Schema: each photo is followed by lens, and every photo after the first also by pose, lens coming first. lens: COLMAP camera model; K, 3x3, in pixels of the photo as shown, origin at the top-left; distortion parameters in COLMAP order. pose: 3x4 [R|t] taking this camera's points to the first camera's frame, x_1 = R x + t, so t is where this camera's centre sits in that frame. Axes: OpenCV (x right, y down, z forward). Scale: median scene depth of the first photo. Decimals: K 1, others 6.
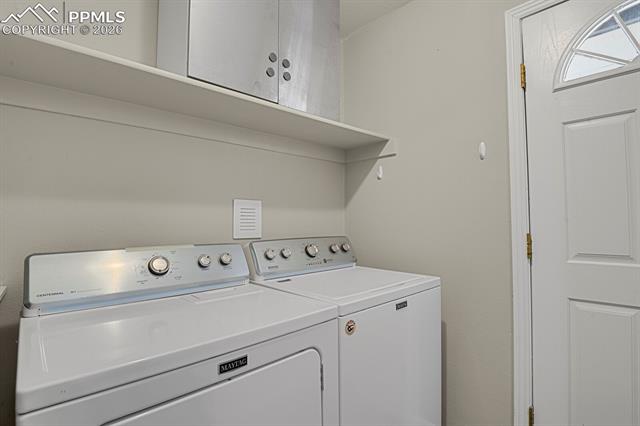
lens RADIAL K [[312.2, 0, 320.0], [0, 312.2, 213.0], [0, 0, 1]] dist [-0.024840, -0.002642]
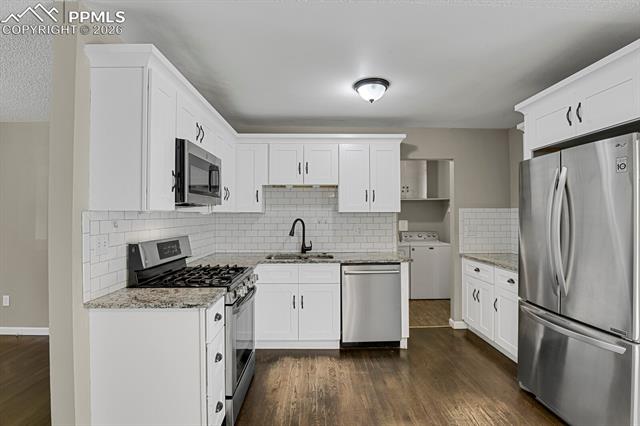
lens RADIAL K [[312.2, 0, 320.0], [0, 312.2, 213.0], [0, 0, 1]] dist [-0.024840, -0.002642]
pose [[0.737171, -0.000889, -0.675706, 1.375367], [0.016908, 0.999710, 0.017131, -0.189751], [0.675495, -0.024053, 0.736972, -2.130700]]
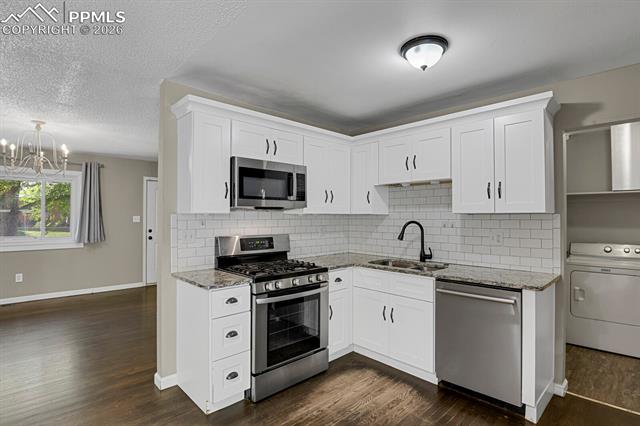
lens RADIAL K [[317.9, 0, 320.0], [0, 317.9, 213.0], [0, 0, 1]] dist [-0.024775, -0.000558]
pose [[0.004041, -0.005101, -0.999979, 1.695294], [0.027117, 0.999620, -0.004989, -0.171089], [0.999624, -0.027096, 0.004178, -1.270523]]
